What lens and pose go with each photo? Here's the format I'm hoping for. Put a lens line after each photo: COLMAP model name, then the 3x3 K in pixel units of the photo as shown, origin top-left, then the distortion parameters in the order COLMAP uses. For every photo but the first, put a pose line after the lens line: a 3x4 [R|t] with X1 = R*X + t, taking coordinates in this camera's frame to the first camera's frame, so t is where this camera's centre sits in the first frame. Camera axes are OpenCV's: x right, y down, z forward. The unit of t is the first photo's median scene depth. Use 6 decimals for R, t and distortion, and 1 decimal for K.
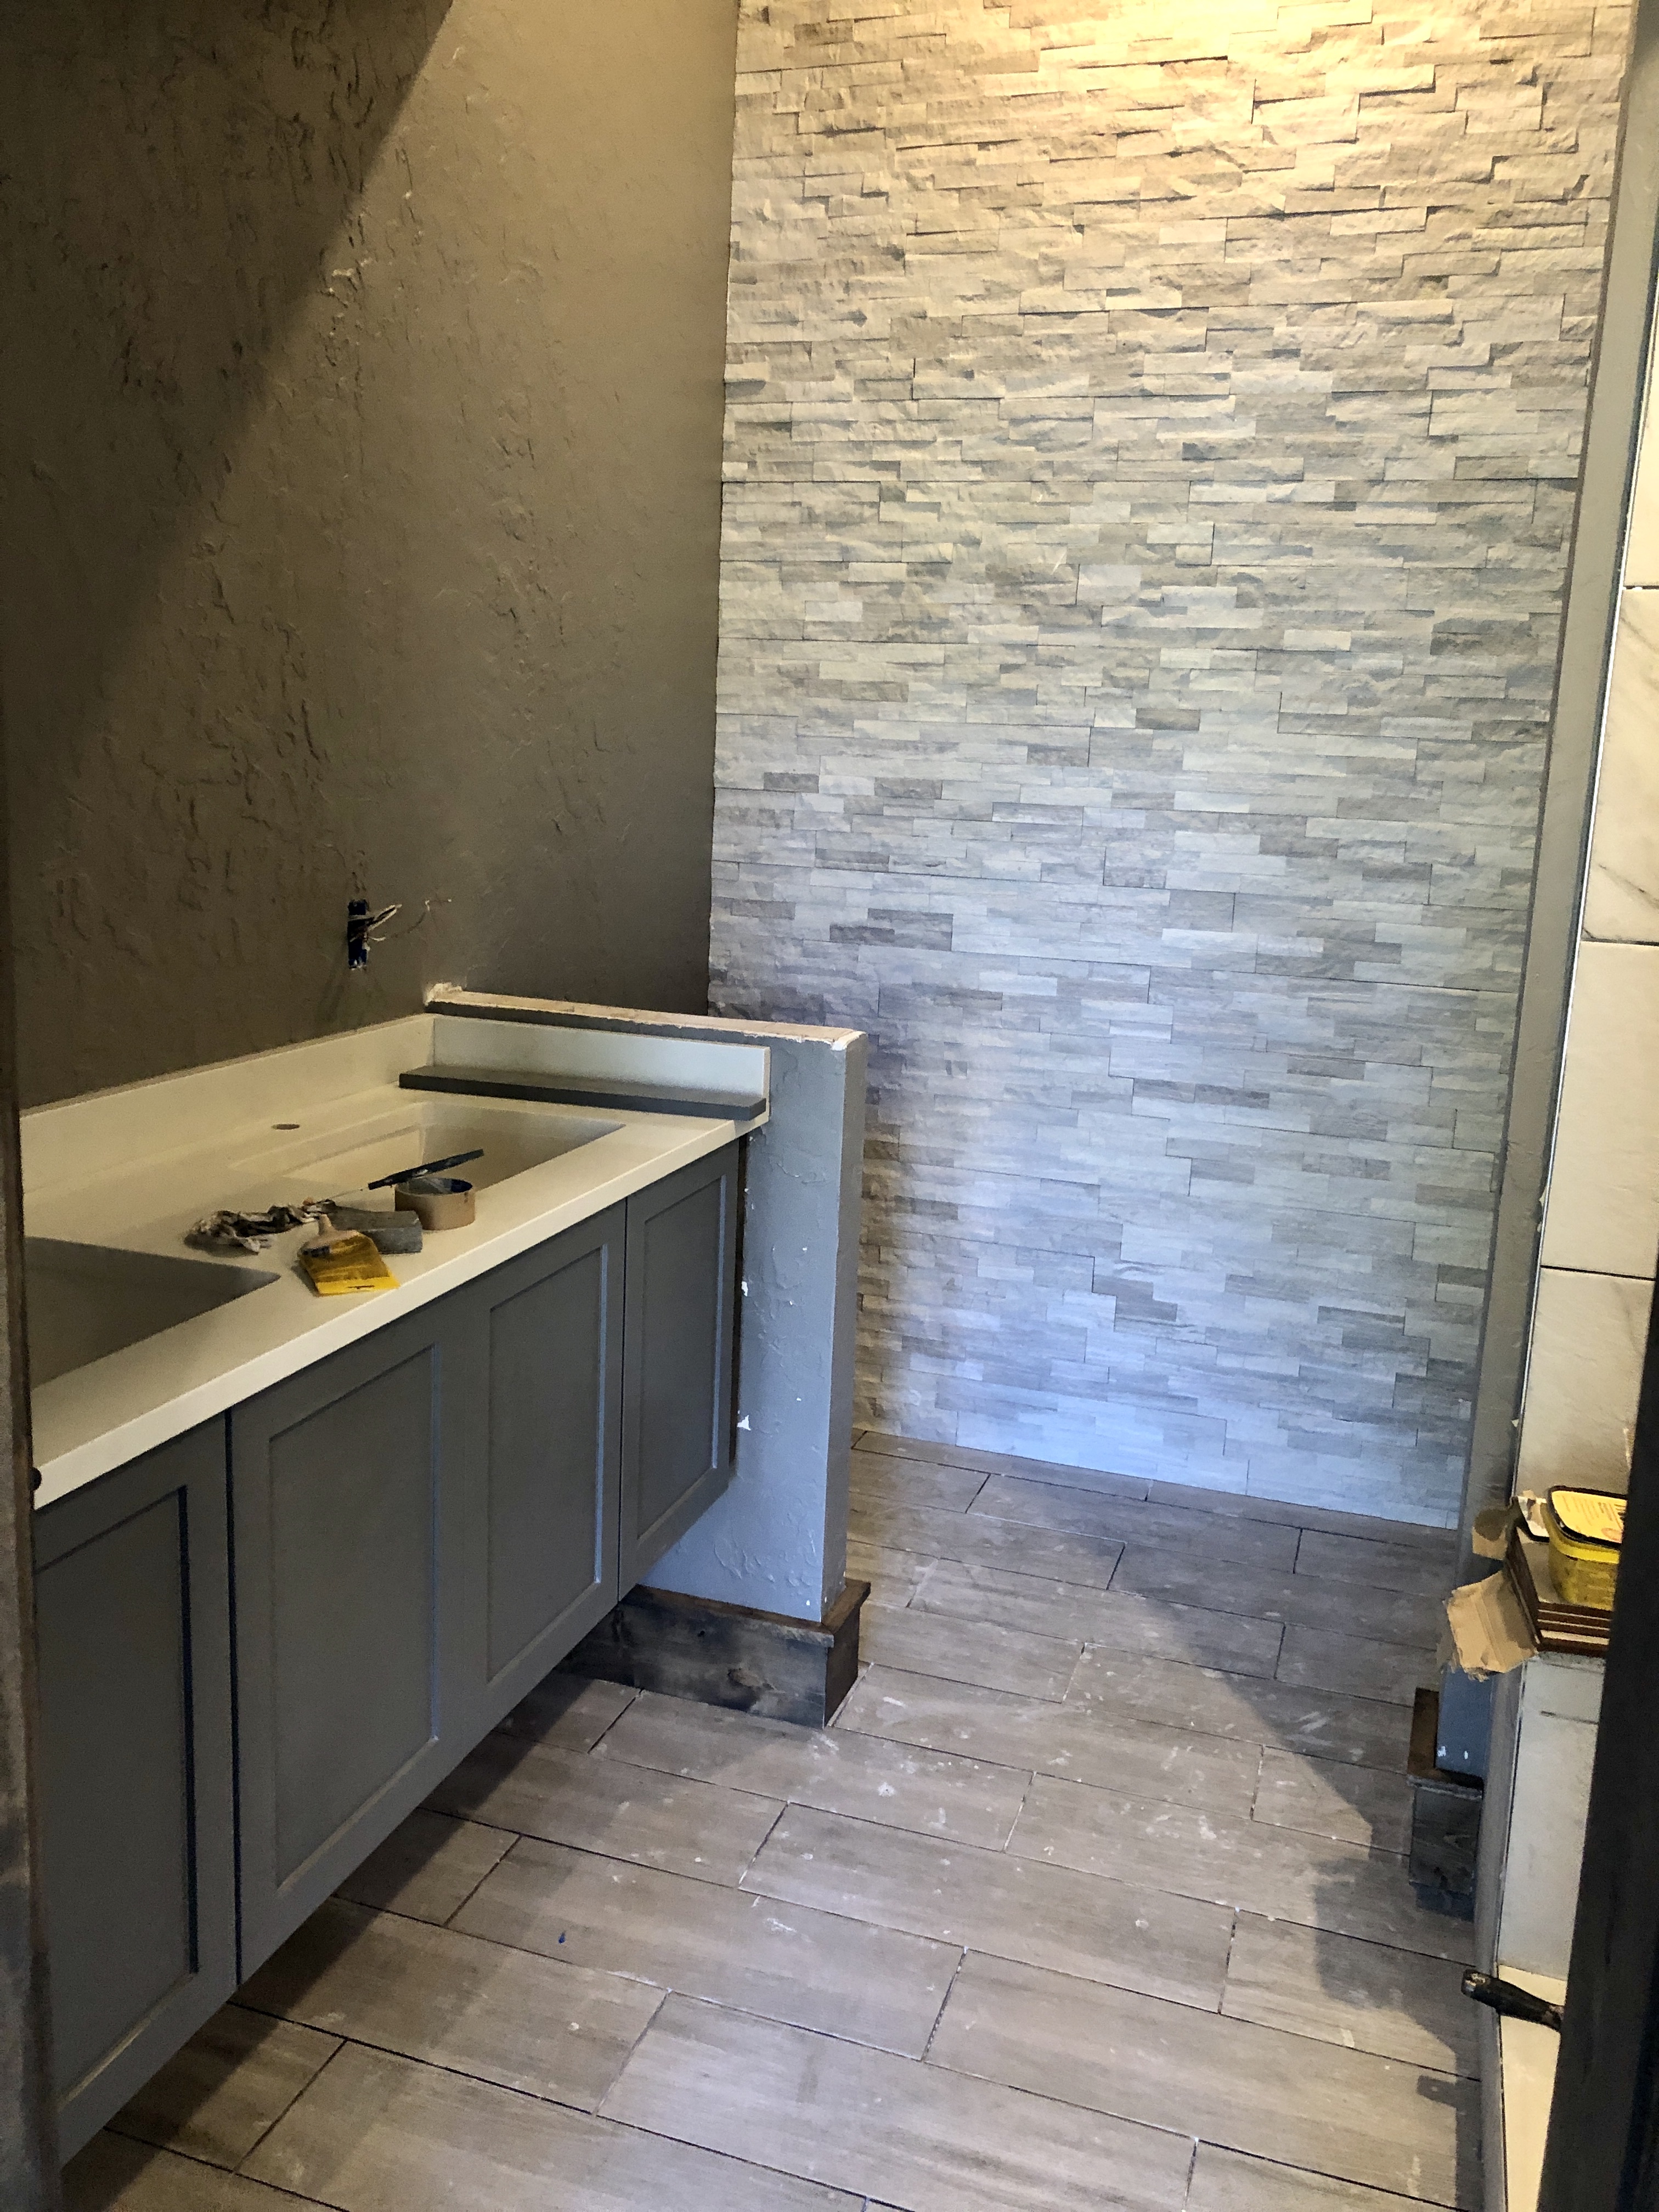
lens RADIAL K [[1804.4, 0, 782.8], [0, 1804.4, 1107.2], [0, 0, 1]] dist [0.035380, -0.012055]
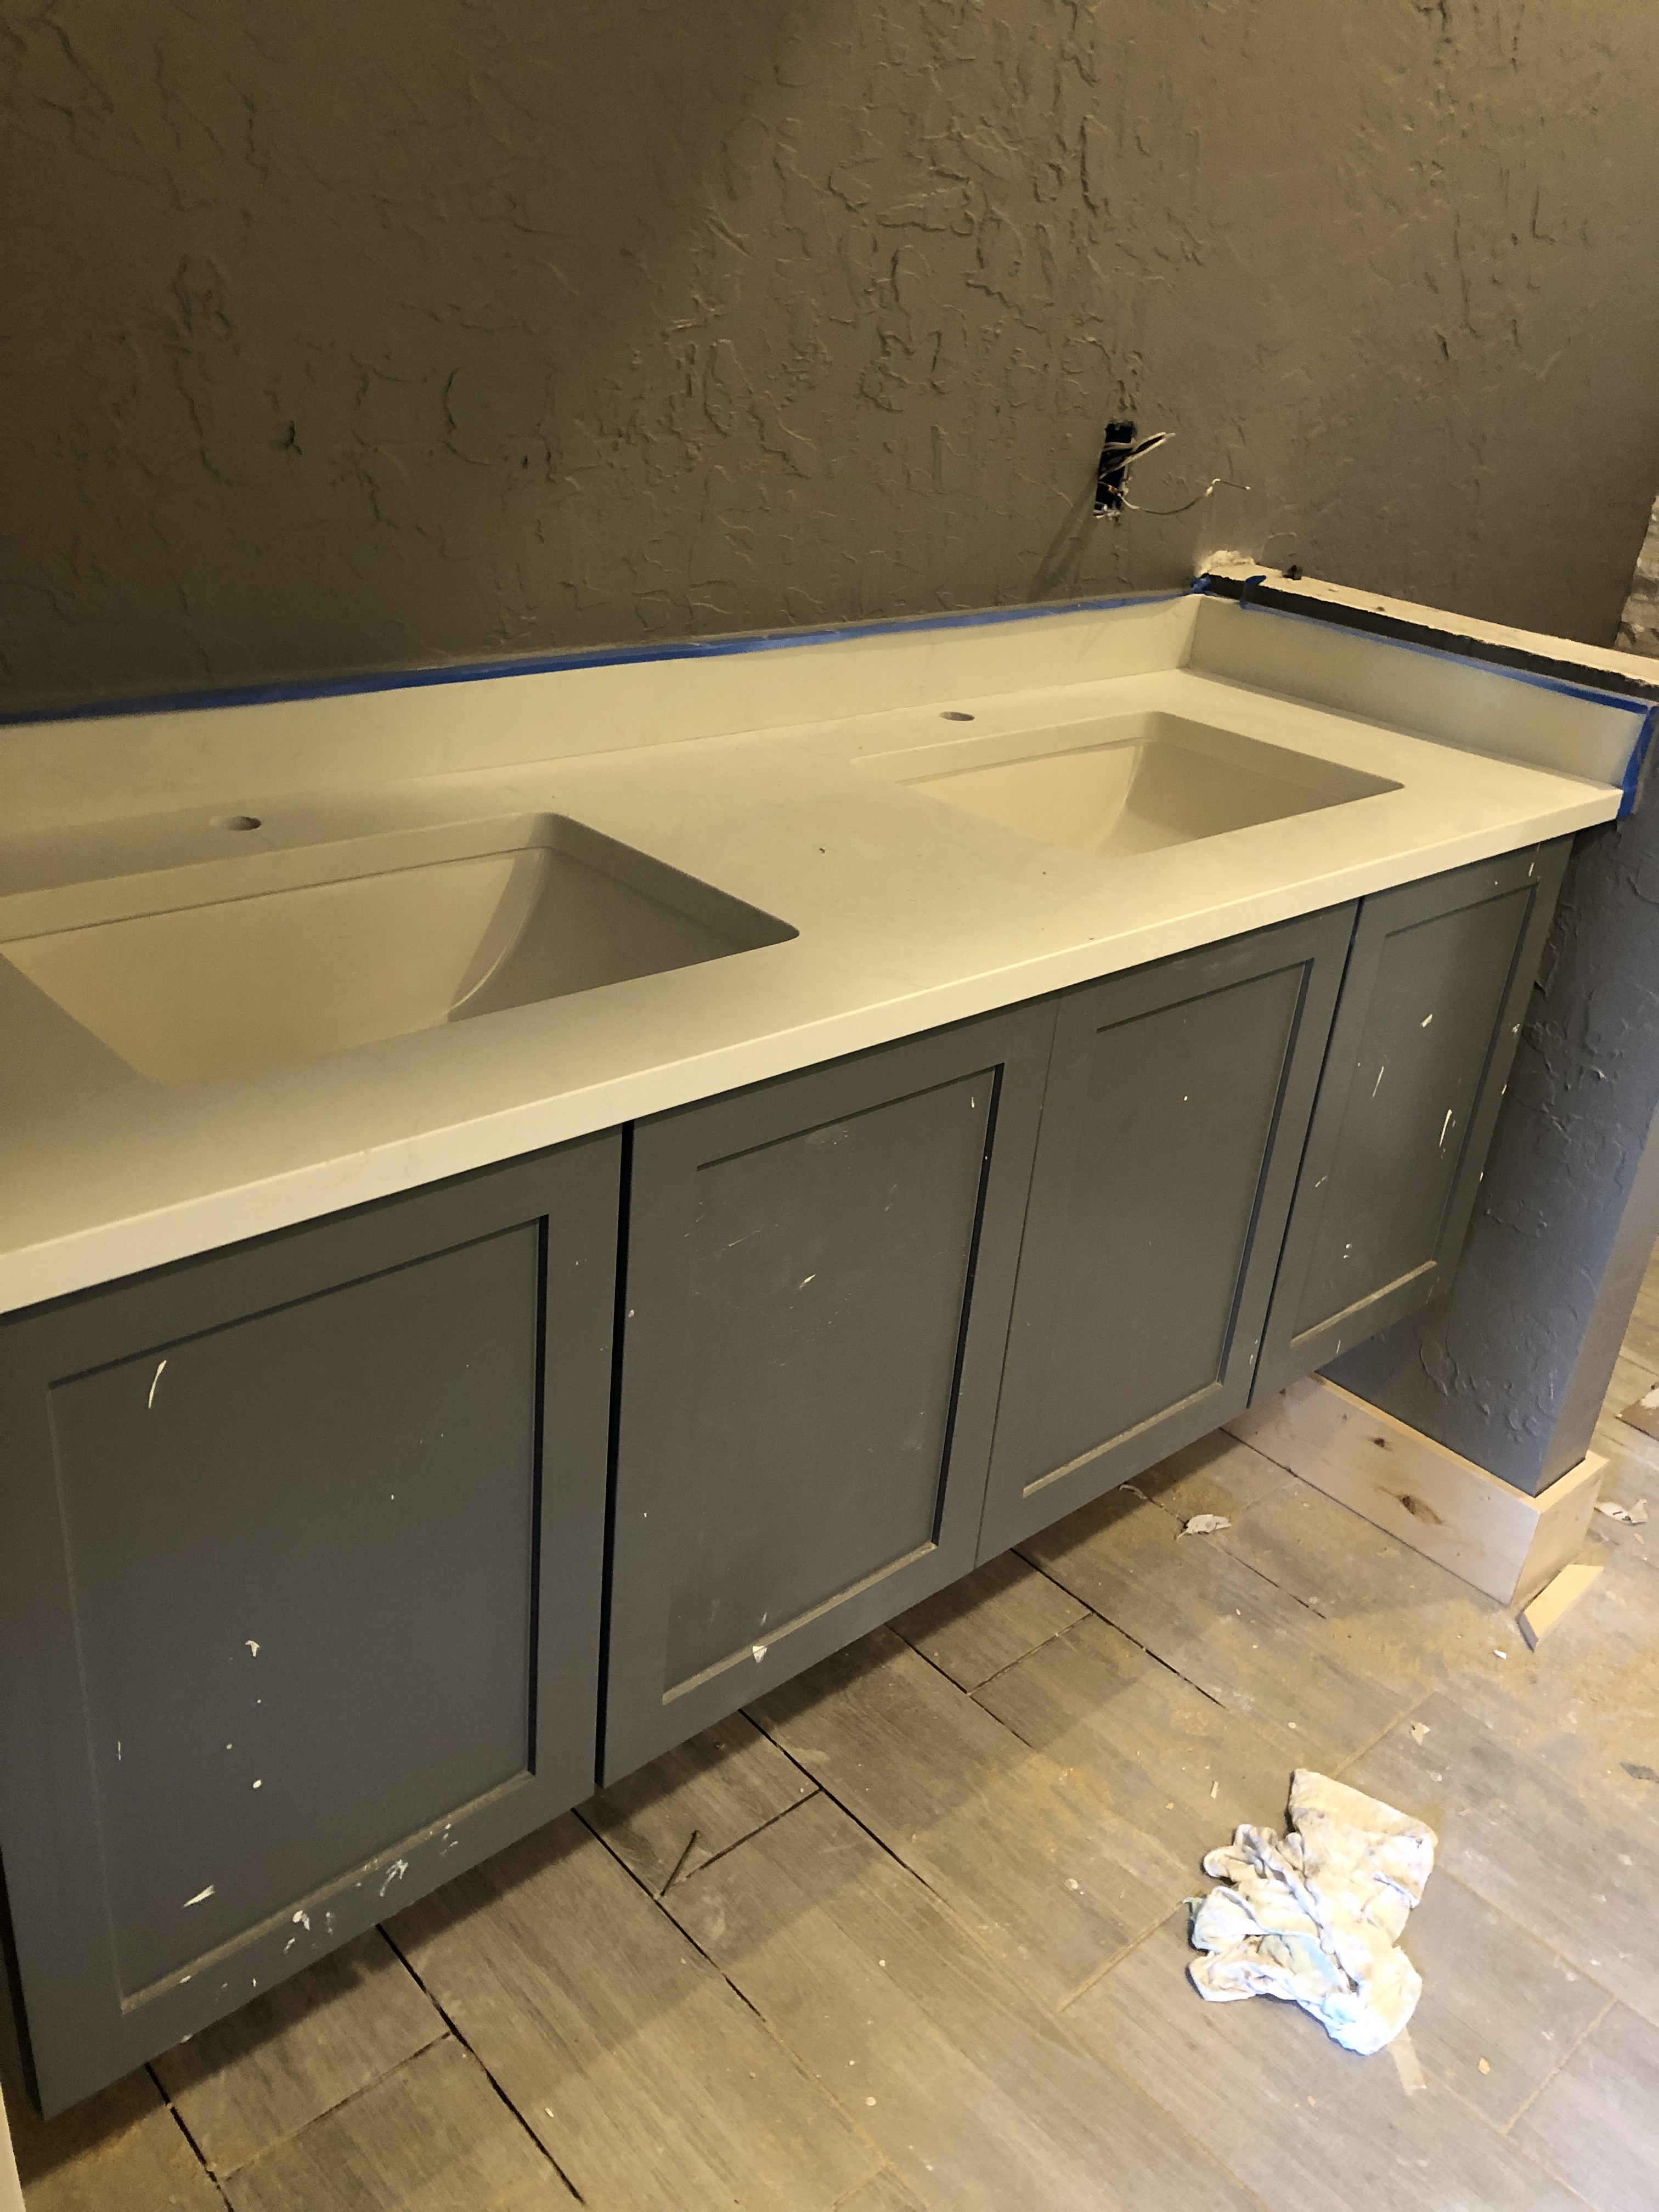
lens RADIAL K [[1804.4, 0, 823.3], [0, 1804.4, 1081.8], [0, 0, 1]] dist [0.035380, -0.012055]
pose [[0.882761, 0.238063, -0.405043, 0.020561], [-0.145559, 0.958280, 0.245992, -0.015613], [0.446706, -0.158195, 0.880584, 0.192329]]
